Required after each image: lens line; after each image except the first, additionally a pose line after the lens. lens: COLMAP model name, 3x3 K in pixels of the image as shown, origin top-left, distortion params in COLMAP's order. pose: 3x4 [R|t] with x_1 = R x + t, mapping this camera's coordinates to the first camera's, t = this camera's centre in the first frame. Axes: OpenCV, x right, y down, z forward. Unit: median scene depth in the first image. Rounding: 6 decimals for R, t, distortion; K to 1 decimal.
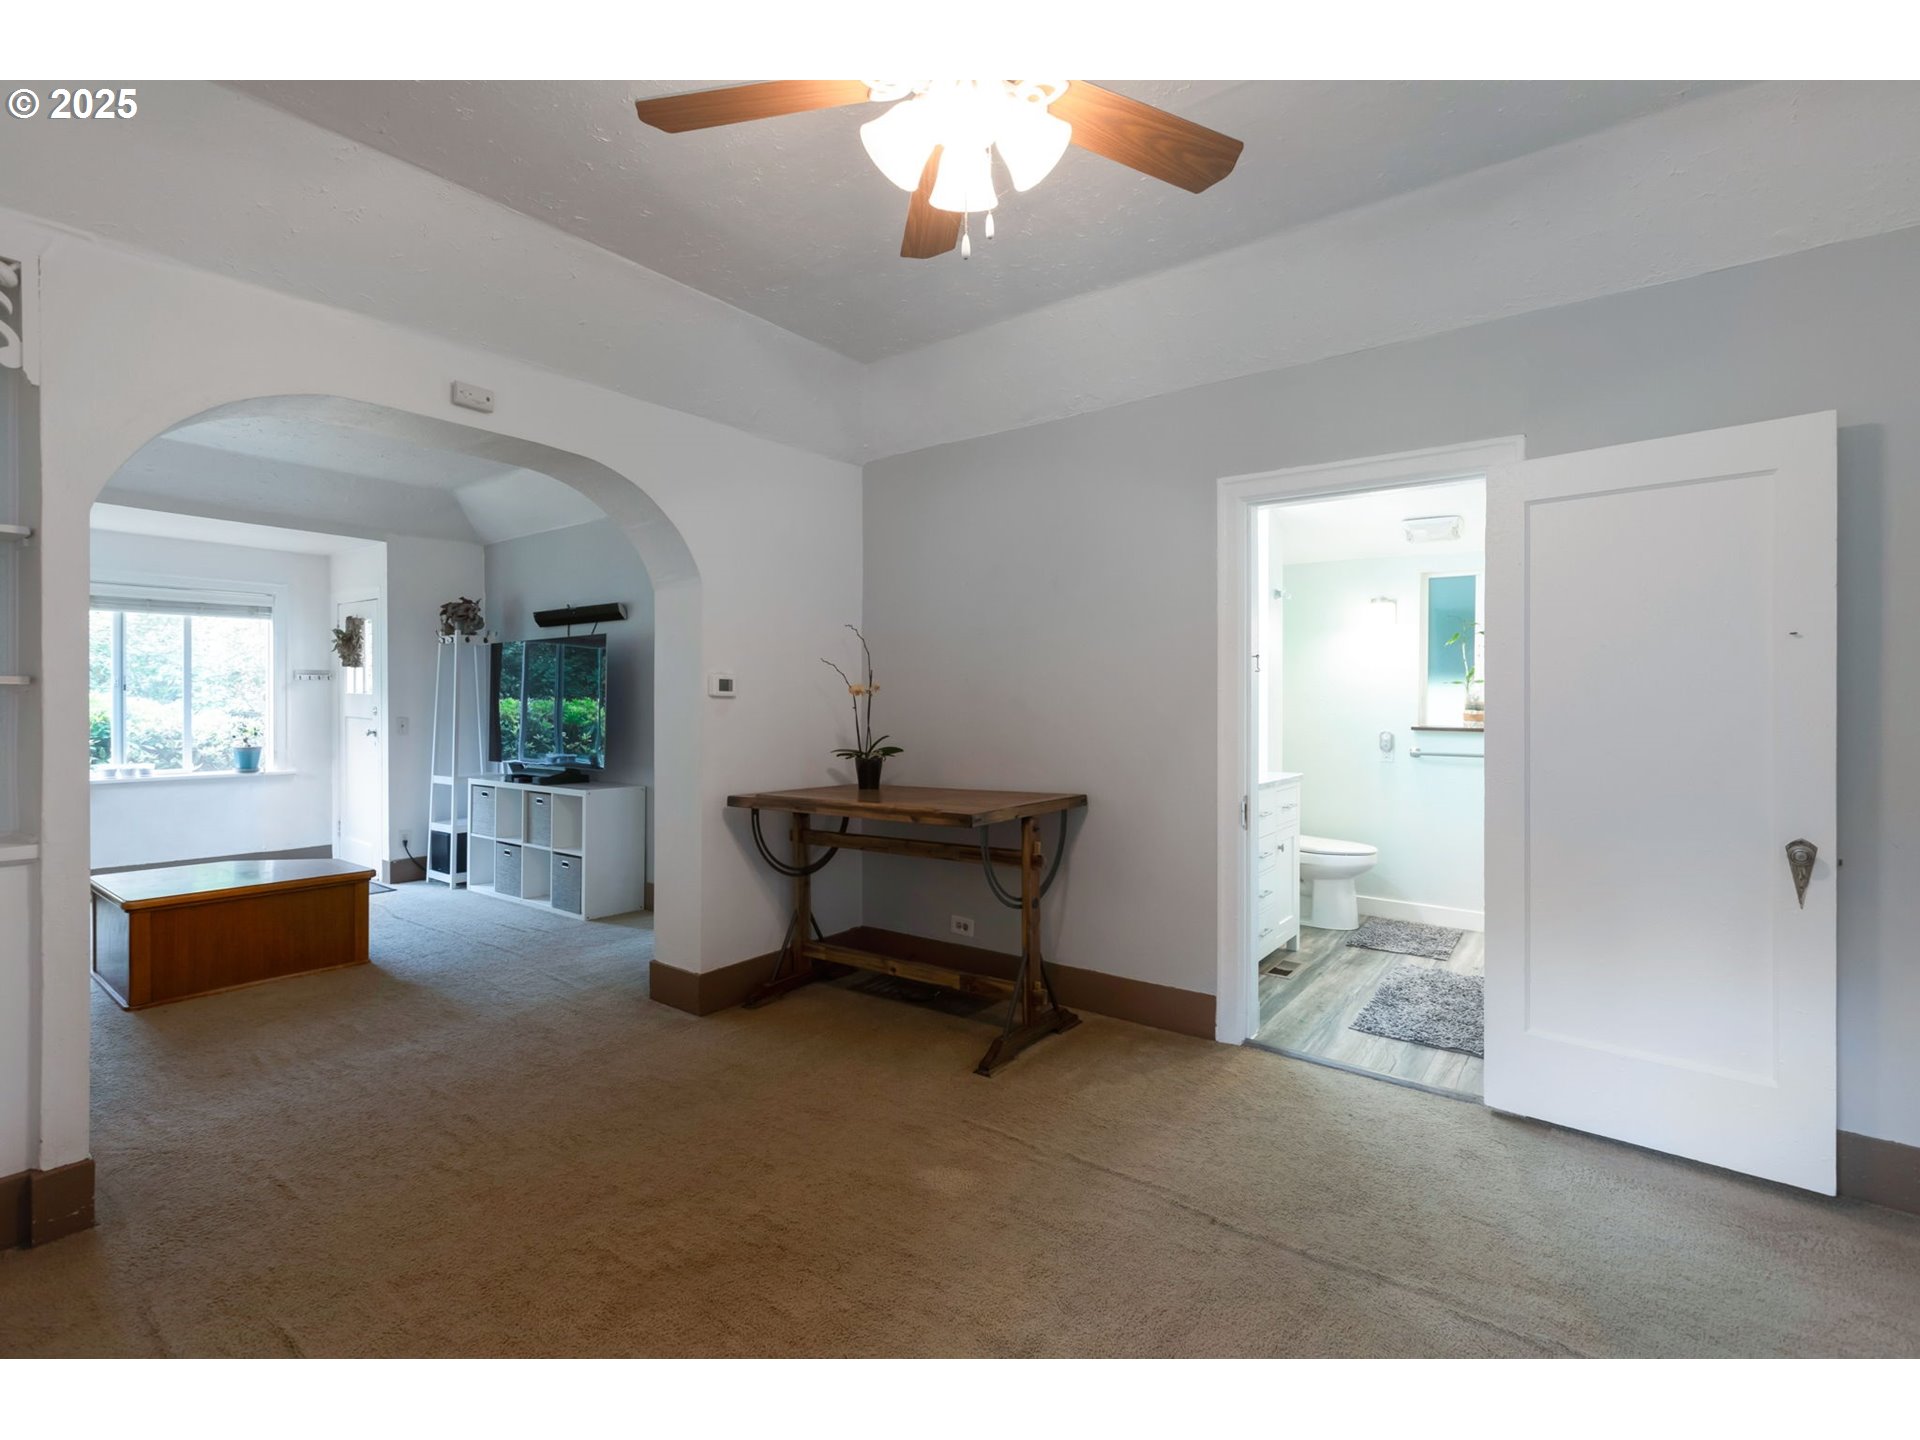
lens RADIAL K [[876.5, 0, 954.0], [0, 876.5, 705.0], [0, 0, 1]] dist [0.010528, -0.000652]
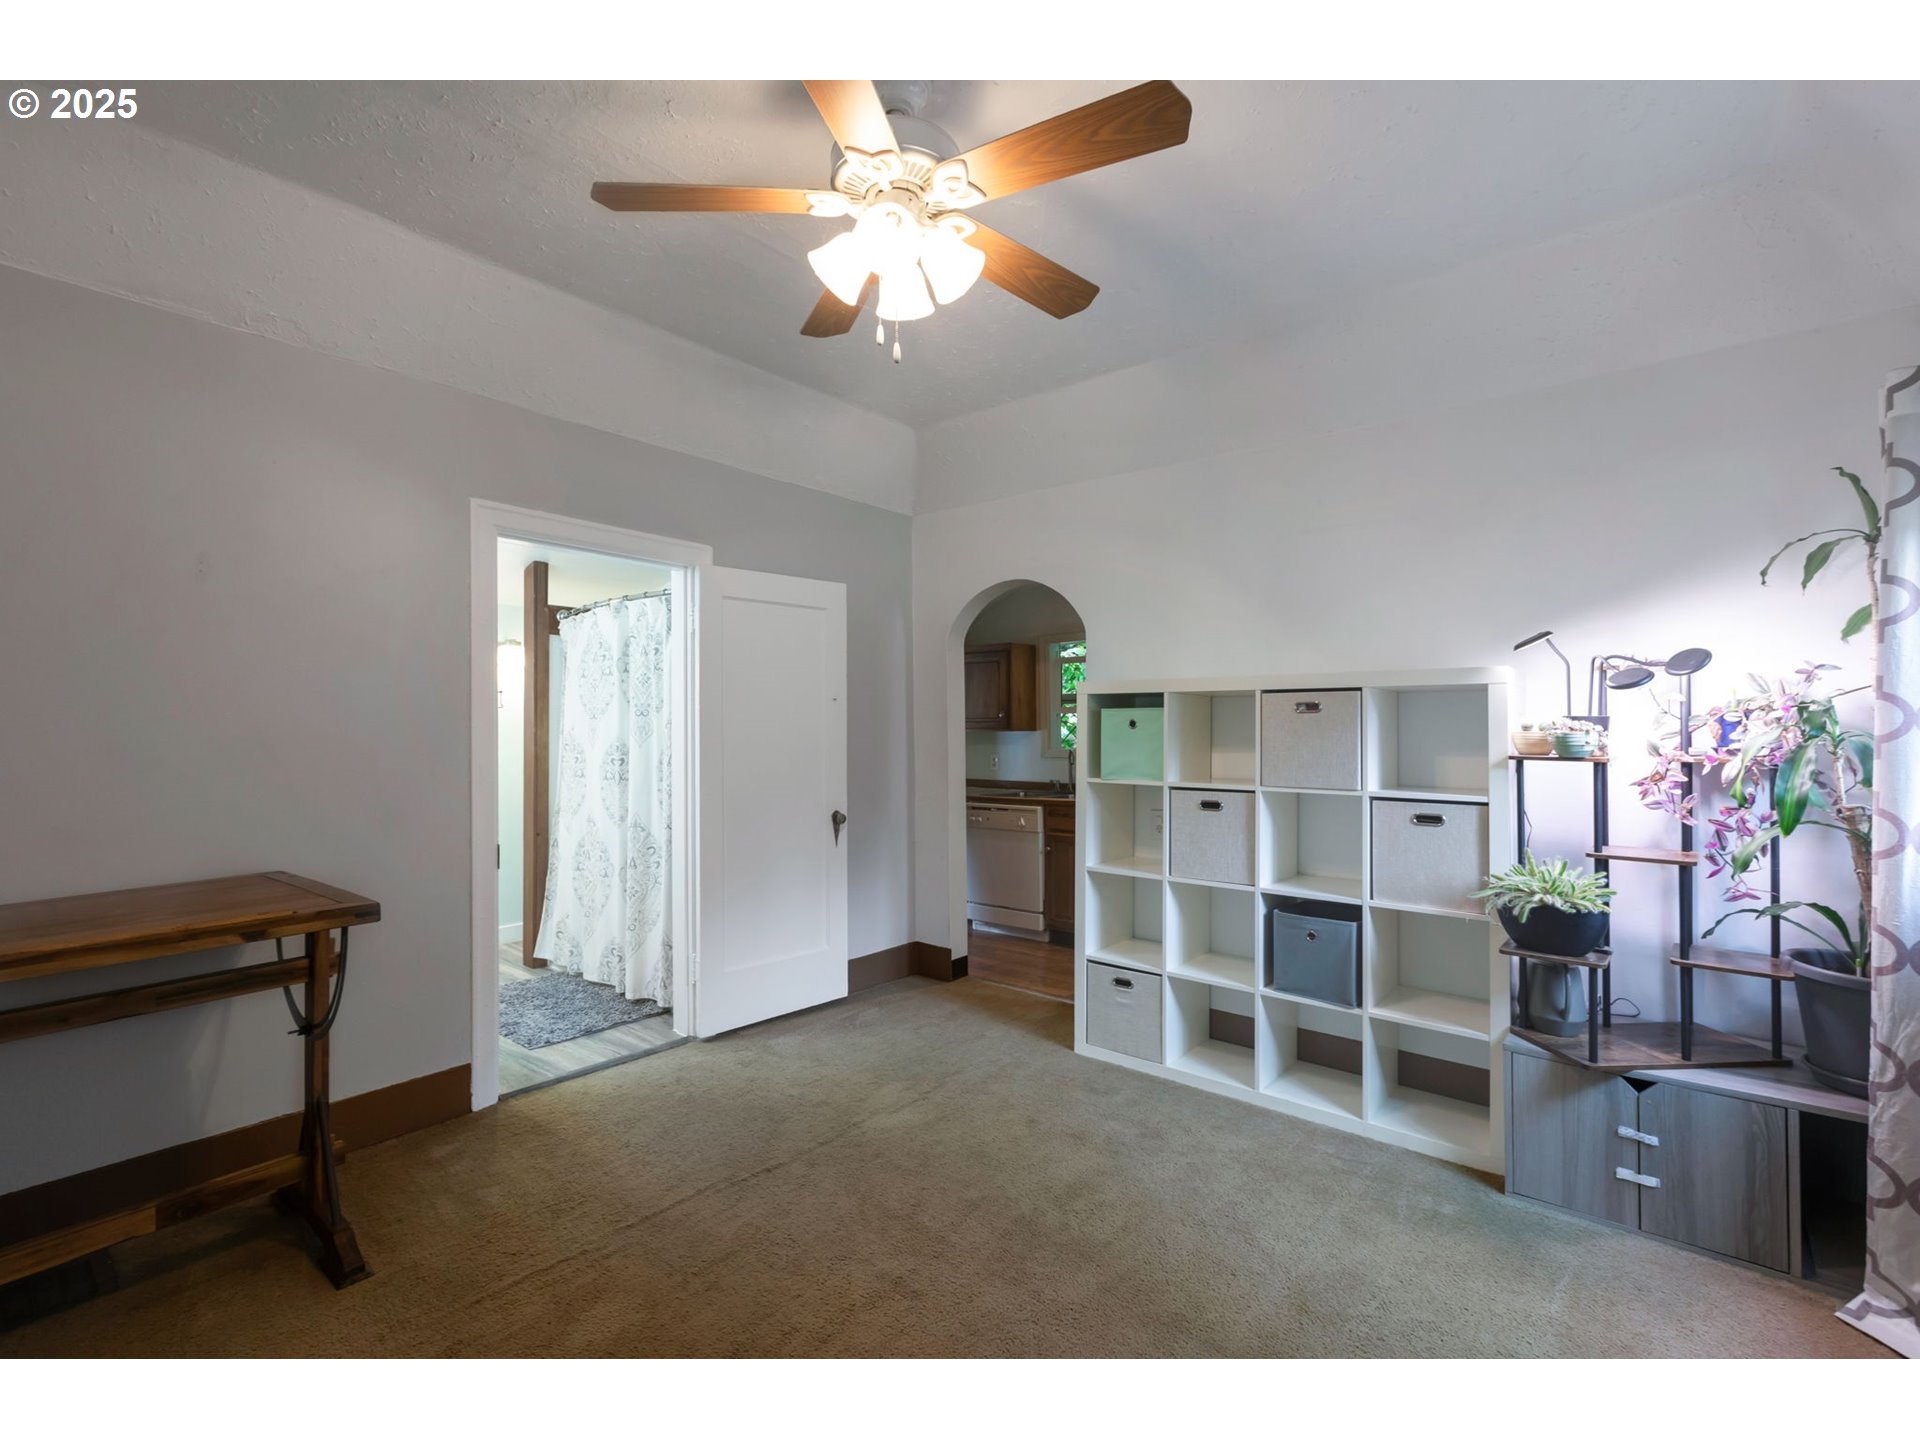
lens RADIAL K [[876.5, 0, 953.0], [0, 876.5, 728.8], [0, 0, 1]] dist [0.010528, -0.000652]
pose [[0.049011, 0.003026, 0.998794, -0.697286], [0.011399, 0.999929, -0.003589, -0.008495], [-0.998733, 0.011561, 0.048973, 0.530216]]
